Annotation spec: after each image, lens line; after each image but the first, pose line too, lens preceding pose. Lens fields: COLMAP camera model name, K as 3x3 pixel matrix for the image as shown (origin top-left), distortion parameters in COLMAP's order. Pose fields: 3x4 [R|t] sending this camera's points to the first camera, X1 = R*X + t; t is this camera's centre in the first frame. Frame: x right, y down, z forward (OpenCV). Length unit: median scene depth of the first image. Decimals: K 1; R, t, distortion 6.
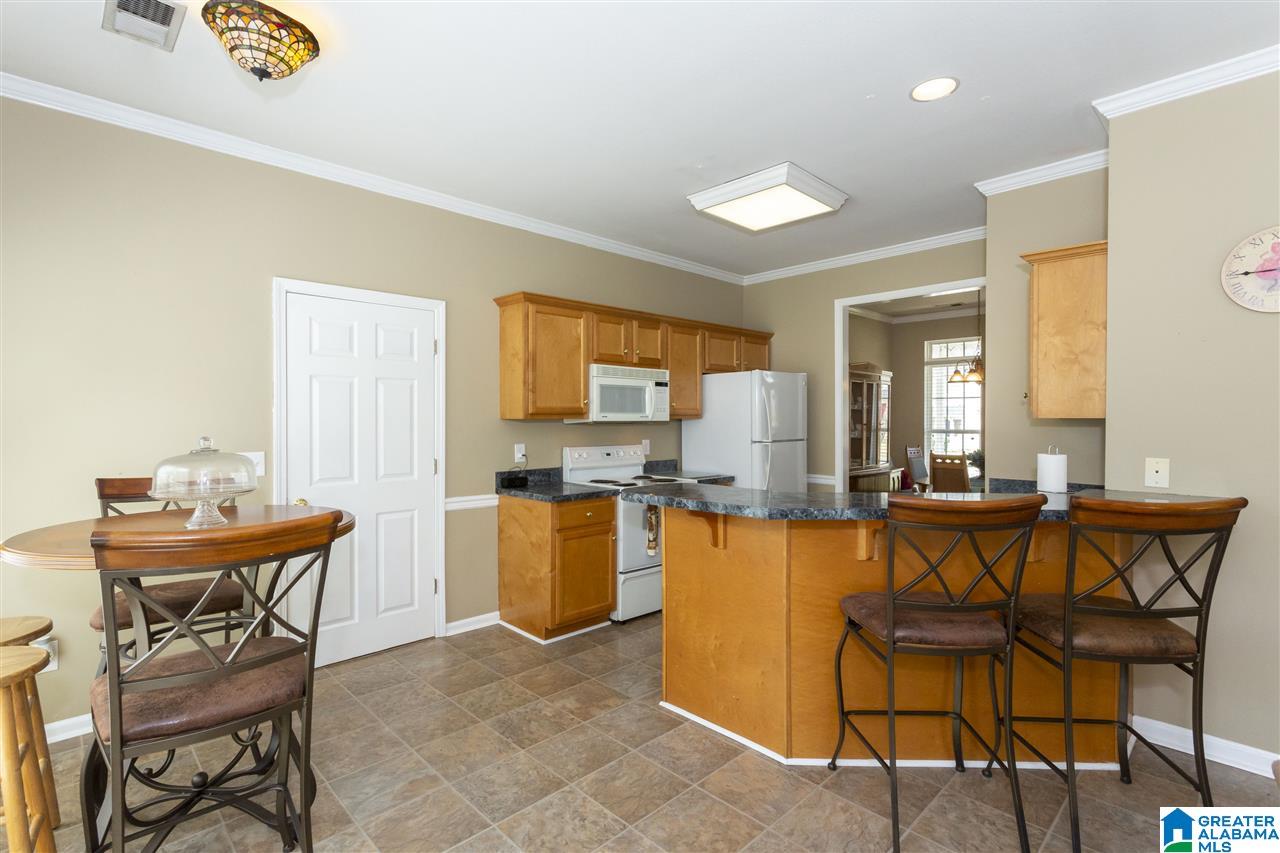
lens RADIAL K [[606.7, 0, 637.2], [0, 606.7, 422.0], [0, 0, 1]] dist [0.004884, 0.000679]
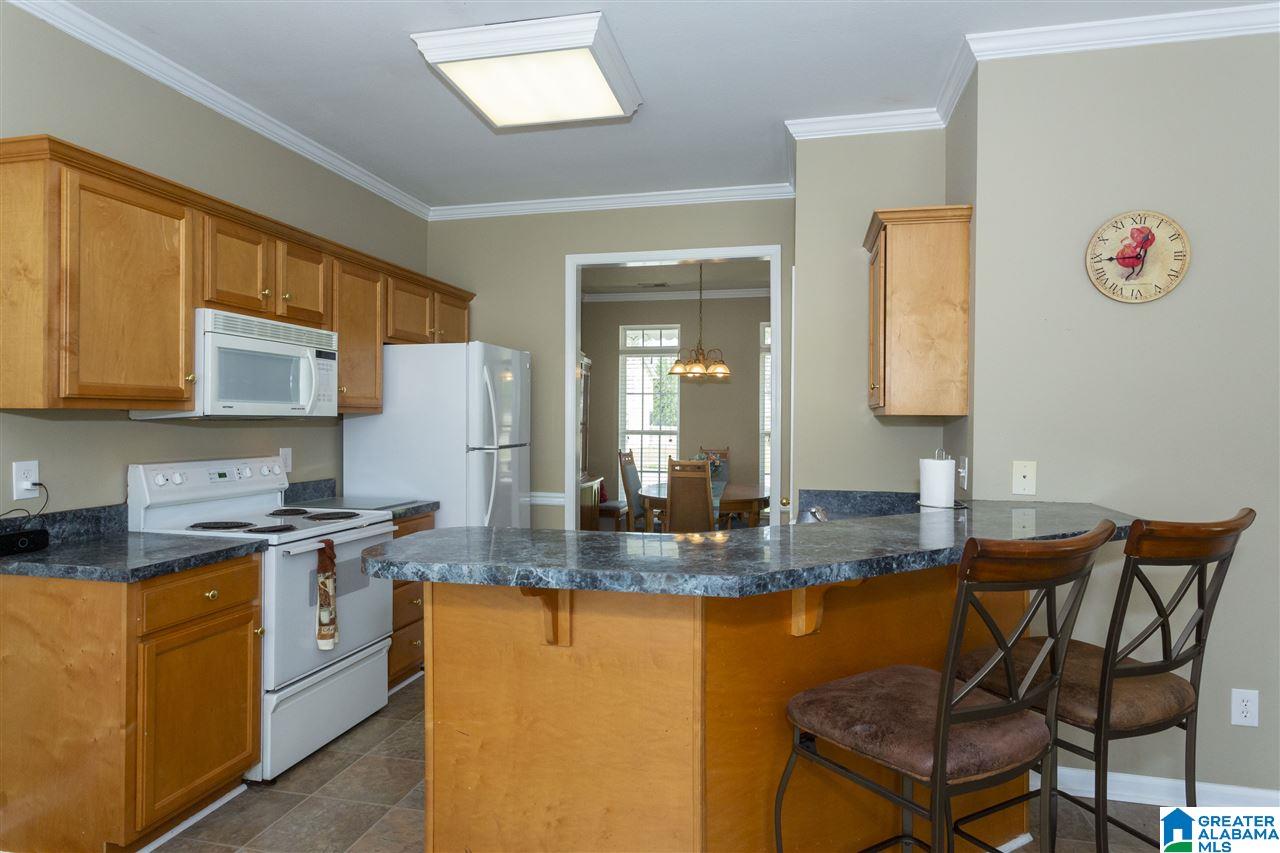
lens RADIAL K [[725.8, 0, 642.0], [0, 725.8, 420.2], [0, 0, 1]] dist [-0.002069, 0.000848]
pose [[0.836016, 0.005601, 0.548677, -0.101361], [-0.004054, 0.999984, -0.004030, 0.004199], [-0.548691, 0.001144, 0.836025, 0.254980]]
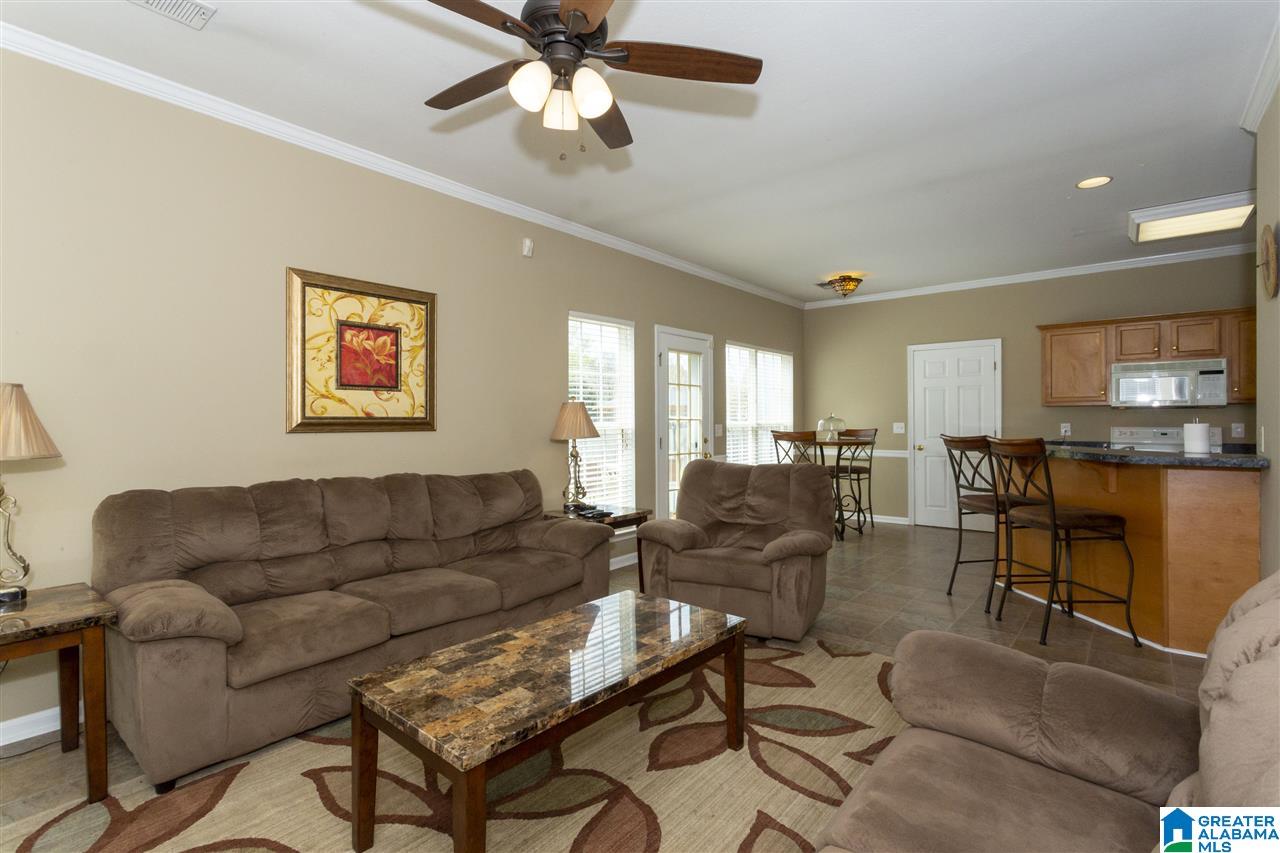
lens RADIAL K [[605.5, 0, 634.8], [0, 605.5, 422.6], [0, 0, 1]] dist [0.001698, 0.000814]
pose [[0.107709, 0.004432, -0.994173, 1.144052], [-0.000457, 0.999990, 0.004409, 0.028057], [0.994182, -0.000021, 0.107710, -0.187042]]
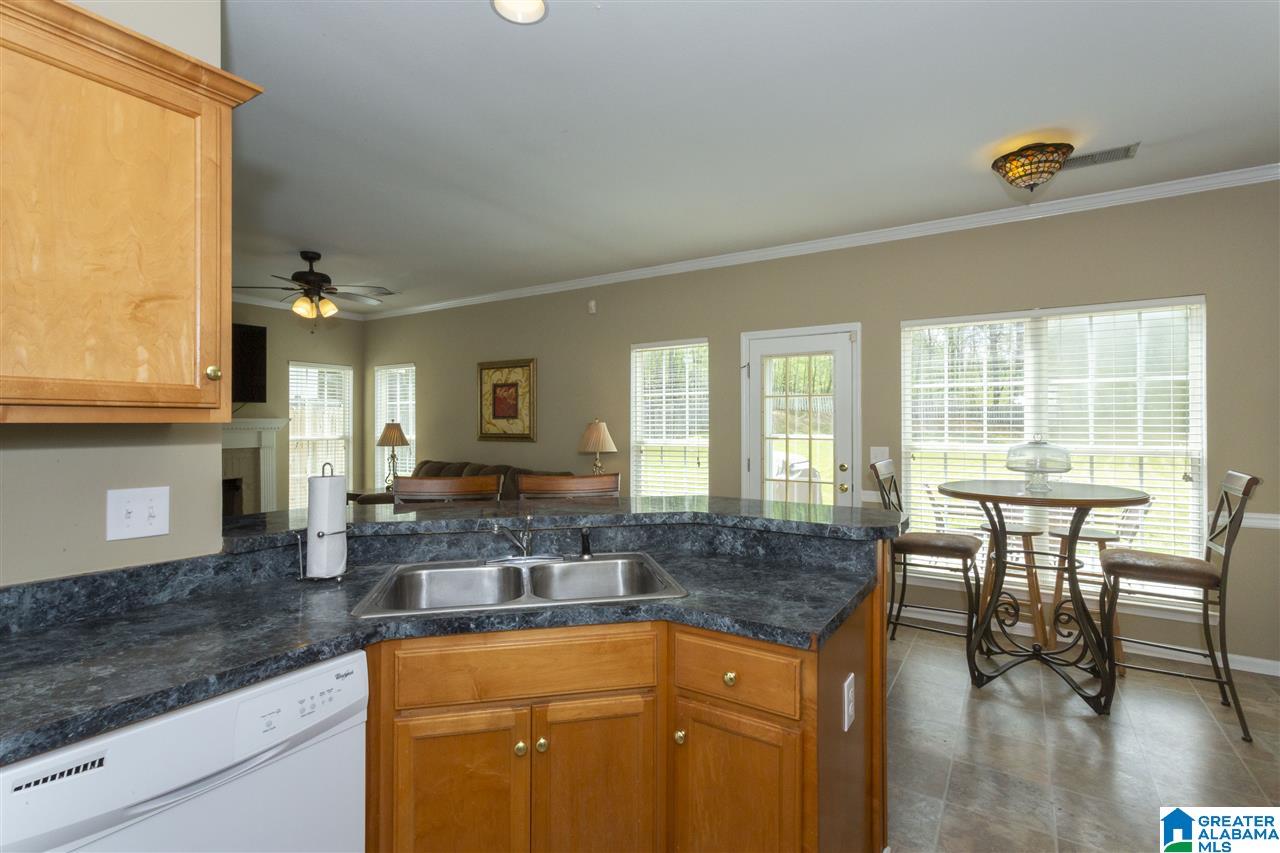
lens RADIAL K [[605.5, 0, 634.8], [0, 605.5, 422.6], [0, 0, 1]] dist [0.001698, 0.000814]
pose [[-0.973077, 0.001770, -0.230473, 0.328316], [0.001390, 0.999997, 0.001814, -0.005034], [0.230476, 0.001445, -0.973077, 1.094883]]
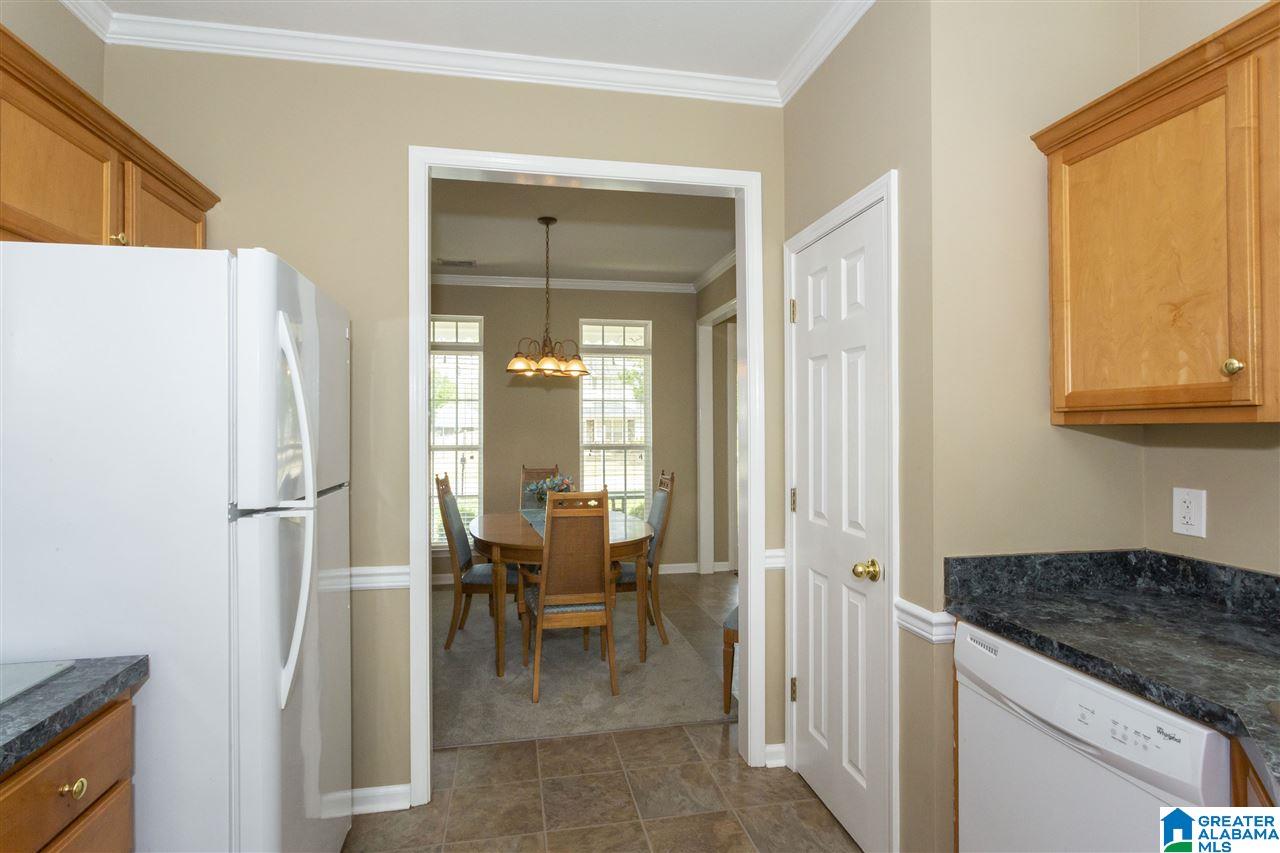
lens RADIAL K [[630.8, 0, 640.0], [0, 630.8, 426.5], [0, 0, 1]] dist [-0.001594, 0.000218]
pose [[0.545647, 0.003375, 0.838008, 0.062725], [0.008812, 0.999913, -0.009765, -0.002083], [-0.837969, 0.012713, 0.545570, 0.795210]]
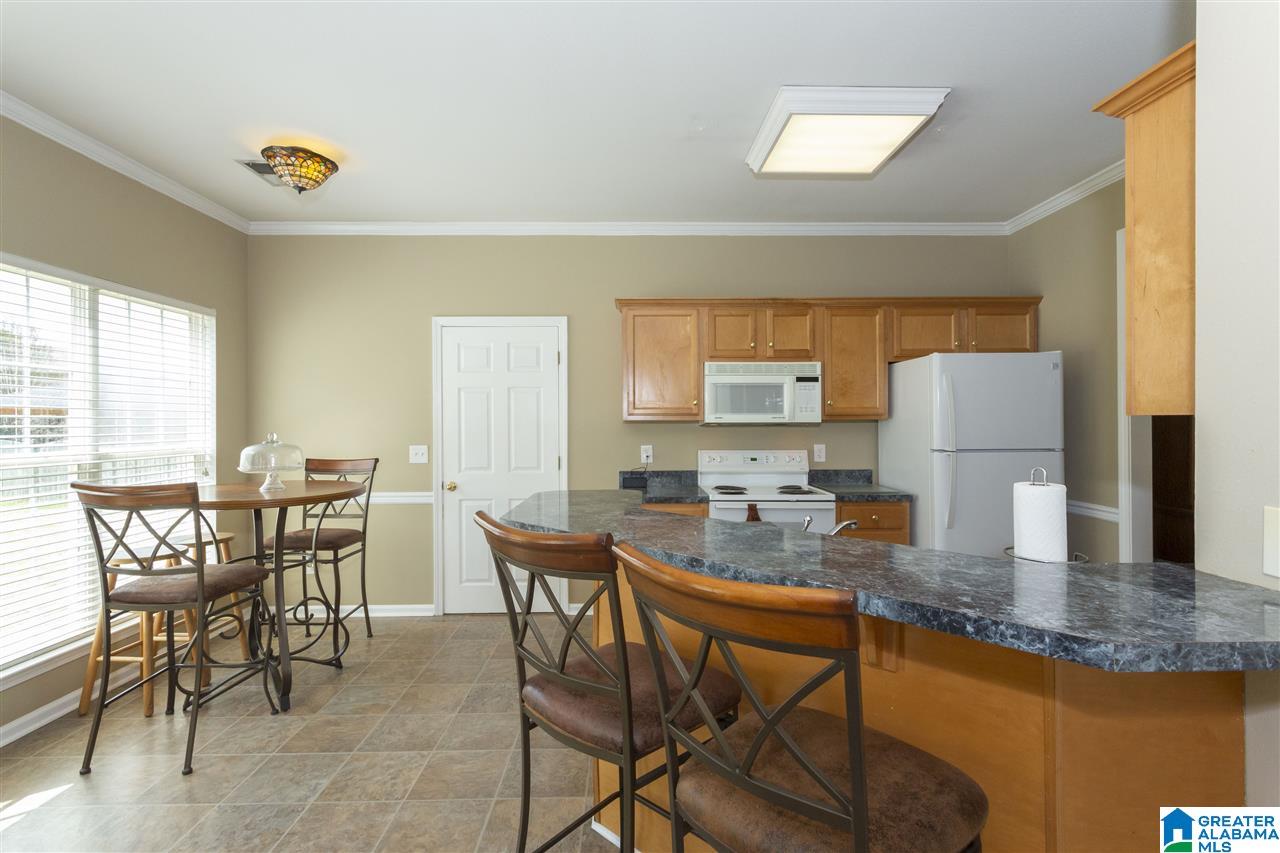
lens RADIAL K [[605.5, 0, 634.8], [0, 605.5, 422.6], [0, 0, 1]] dist [0.001698, 0.000814]
pose [[0.727844, -0.001402, -0.685741, 0.493647], [-0.000352, 0.999997, -0.002417, 0.000575], [0.685742, 0.002001, 0.727842, 0.242076]]
